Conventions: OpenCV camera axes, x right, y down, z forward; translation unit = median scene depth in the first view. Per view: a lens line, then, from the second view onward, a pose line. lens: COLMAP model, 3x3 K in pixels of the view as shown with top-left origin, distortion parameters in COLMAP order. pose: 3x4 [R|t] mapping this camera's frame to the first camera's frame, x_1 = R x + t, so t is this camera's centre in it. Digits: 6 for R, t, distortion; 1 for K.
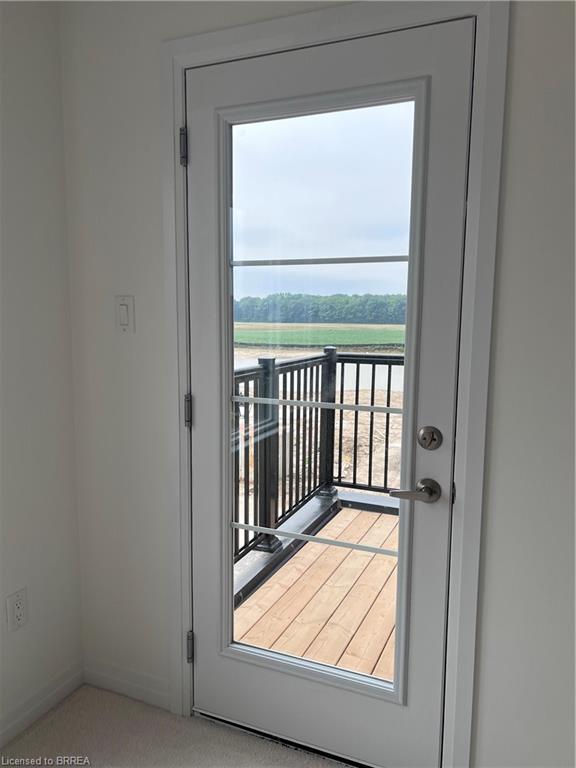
lens RADIAL K [[585.3, 0, 284.6], [0, 585.3, 384.3], [0, 0, 1]] dist [0.048787, -0.073019]
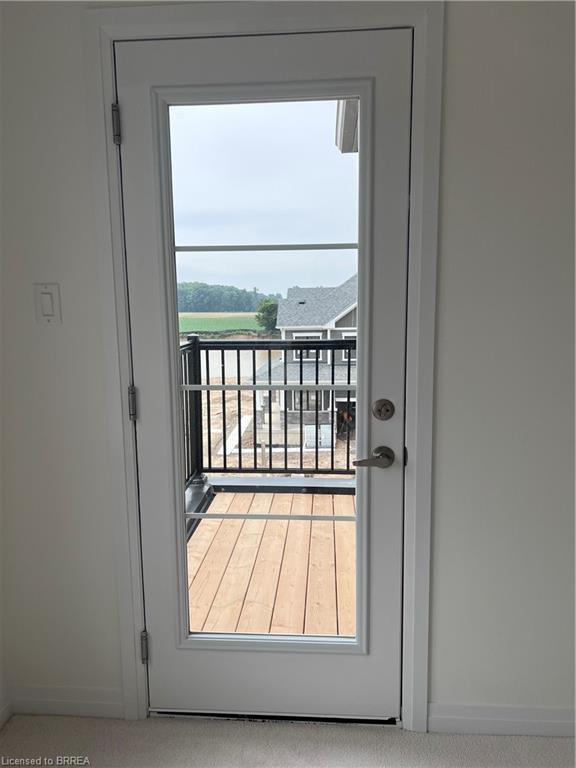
lens RADIAL K [[585.3, 0, 284.6], [0, 585.3, 384.3], [0, 0, 1]] dist [0.048787, -0.073019]
pose [[0.942693, -0.065956, 0.327077, -0.234217], [0.059445, 0.997784, 0.029875, 0.000136], [-0.328323, -0.008720, 0.944525, 0.015546]]
